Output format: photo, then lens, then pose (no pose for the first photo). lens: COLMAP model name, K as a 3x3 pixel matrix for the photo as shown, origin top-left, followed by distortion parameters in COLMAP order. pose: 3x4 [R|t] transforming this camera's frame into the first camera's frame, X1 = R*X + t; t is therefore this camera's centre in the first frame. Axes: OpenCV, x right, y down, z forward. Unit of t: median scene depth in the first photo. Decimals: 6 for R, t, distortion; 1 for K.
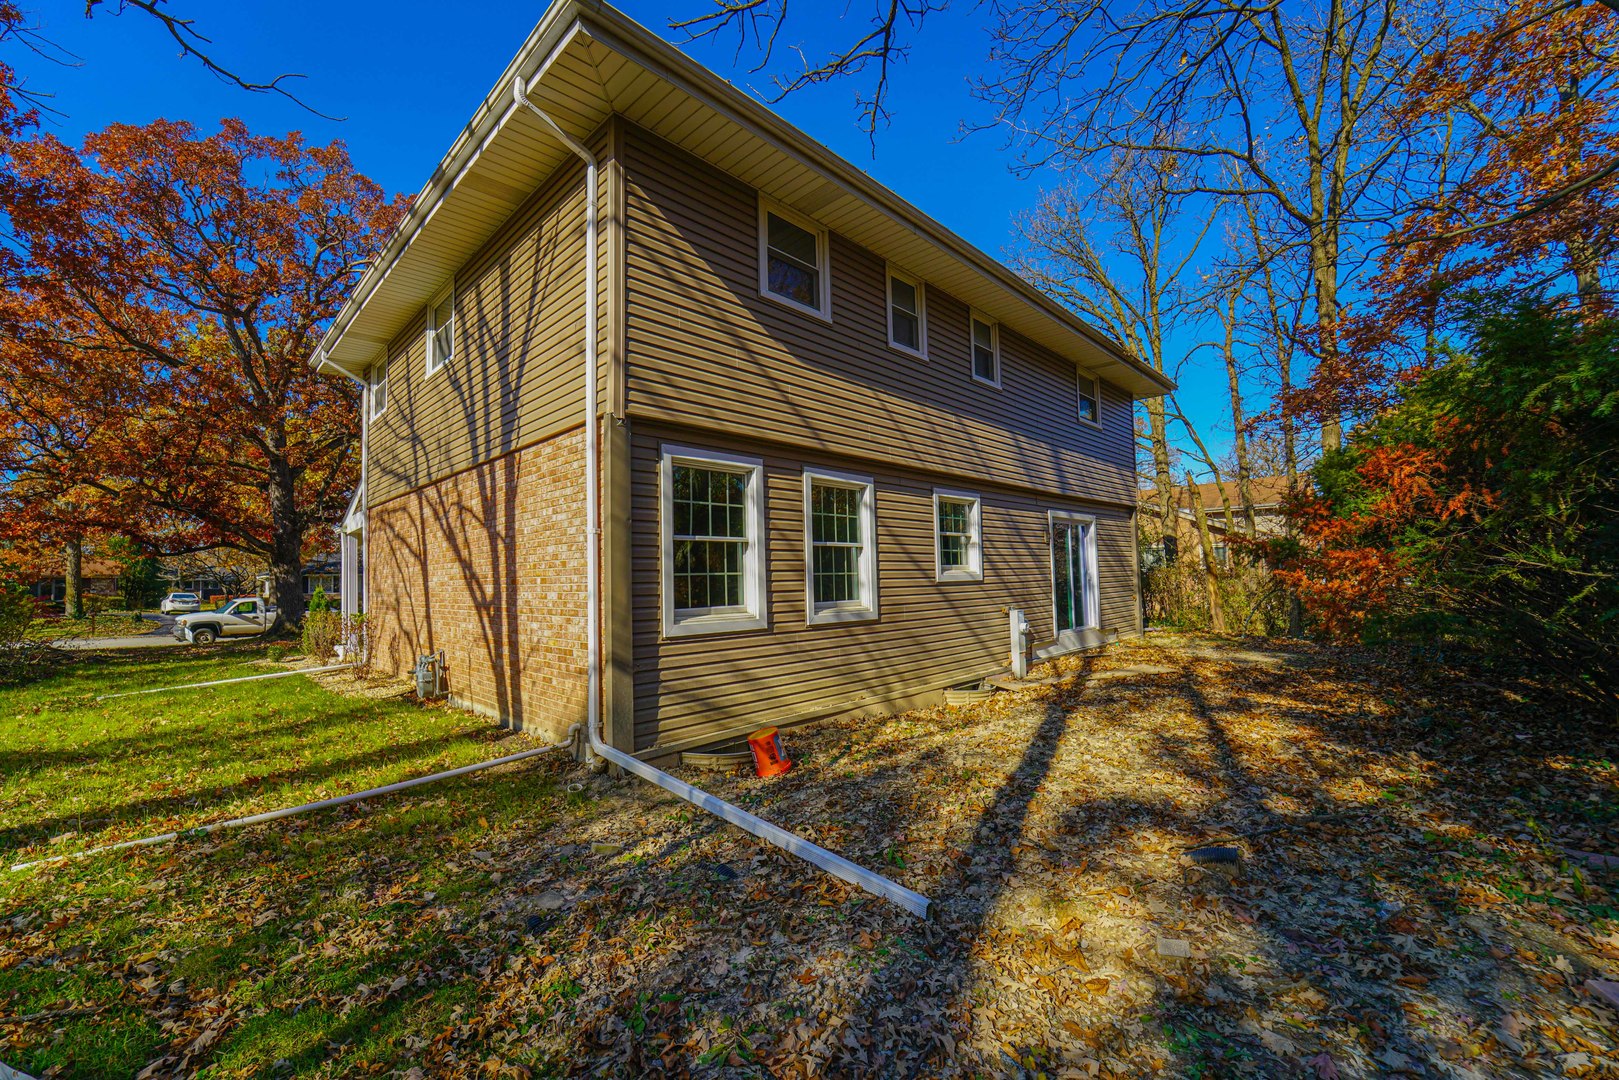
lens RADIAL K [[655.0, 0, 801.4], [0, 655.0, 546.1], [0, 0, 1]] dist [-0.018096, 0.000087]
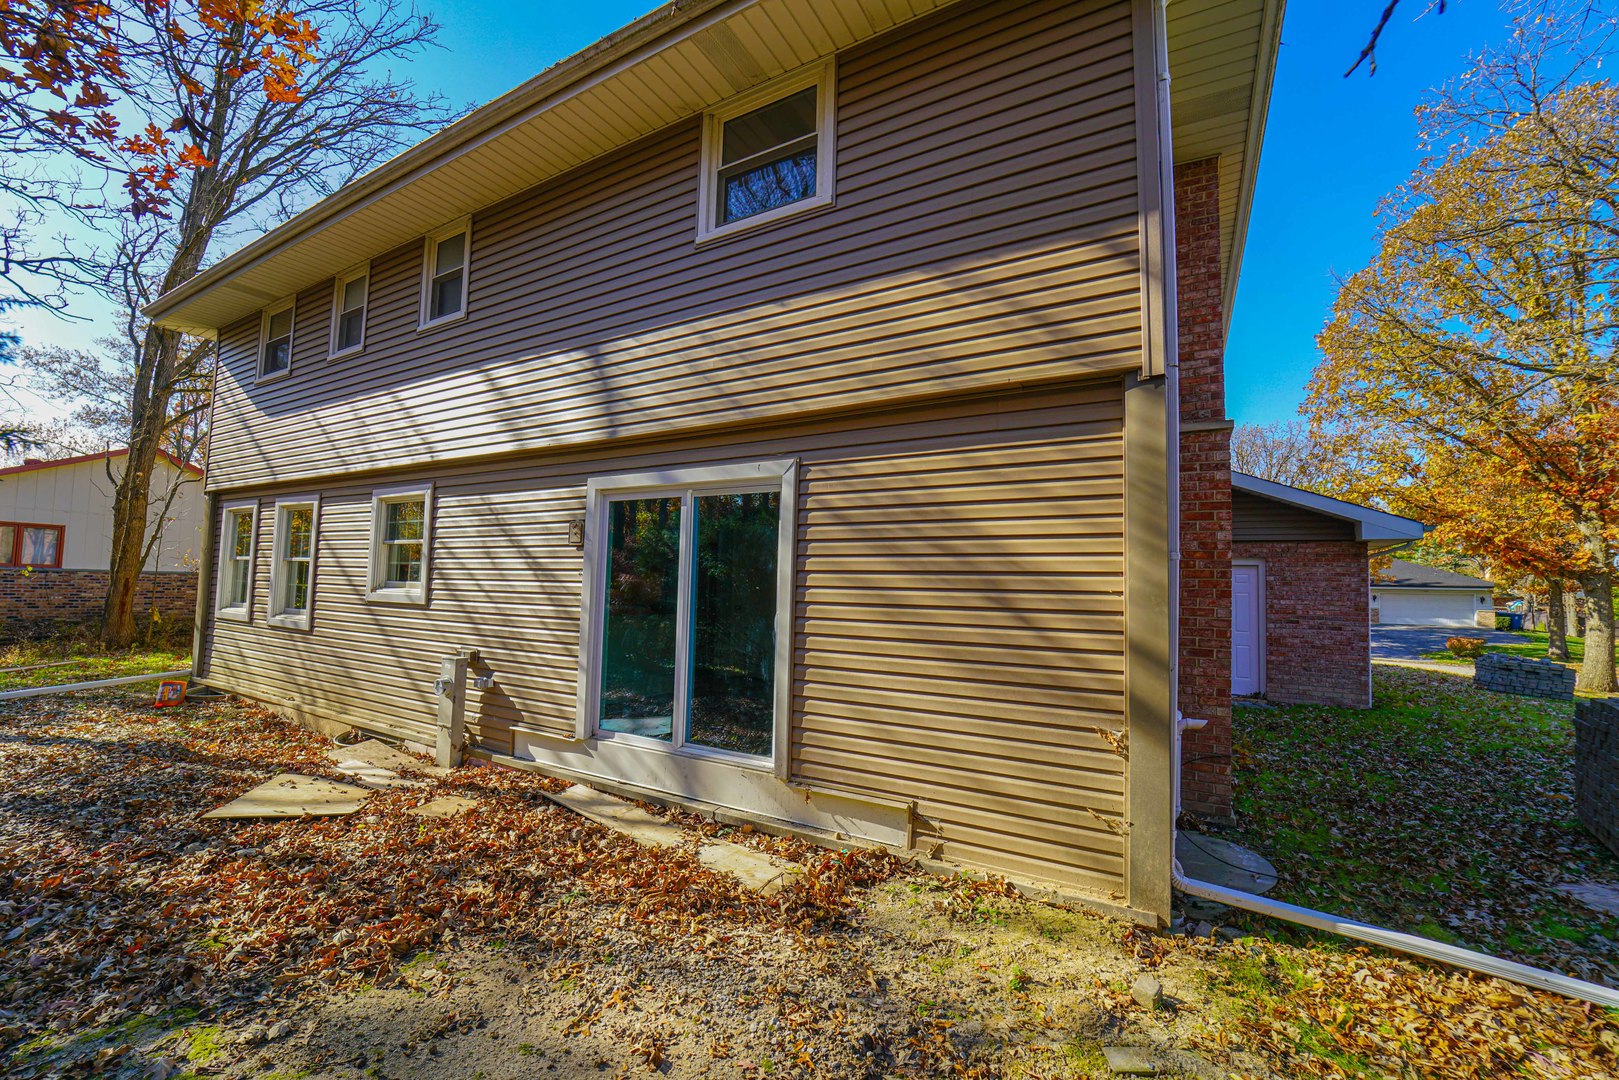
lens RADIAL K [[655.0, 0, 801.4], [0, 655.0, 546.1], [0, 0, 1]] dist [-0.018096, 0.000087]
pose [[0.253732, 0.000244, -0.967275, 1.092800], [0.040249, 0.999131, 0.010810, -0.002562], [0.966437, -0.041675, 0.253501, 1.241469]]
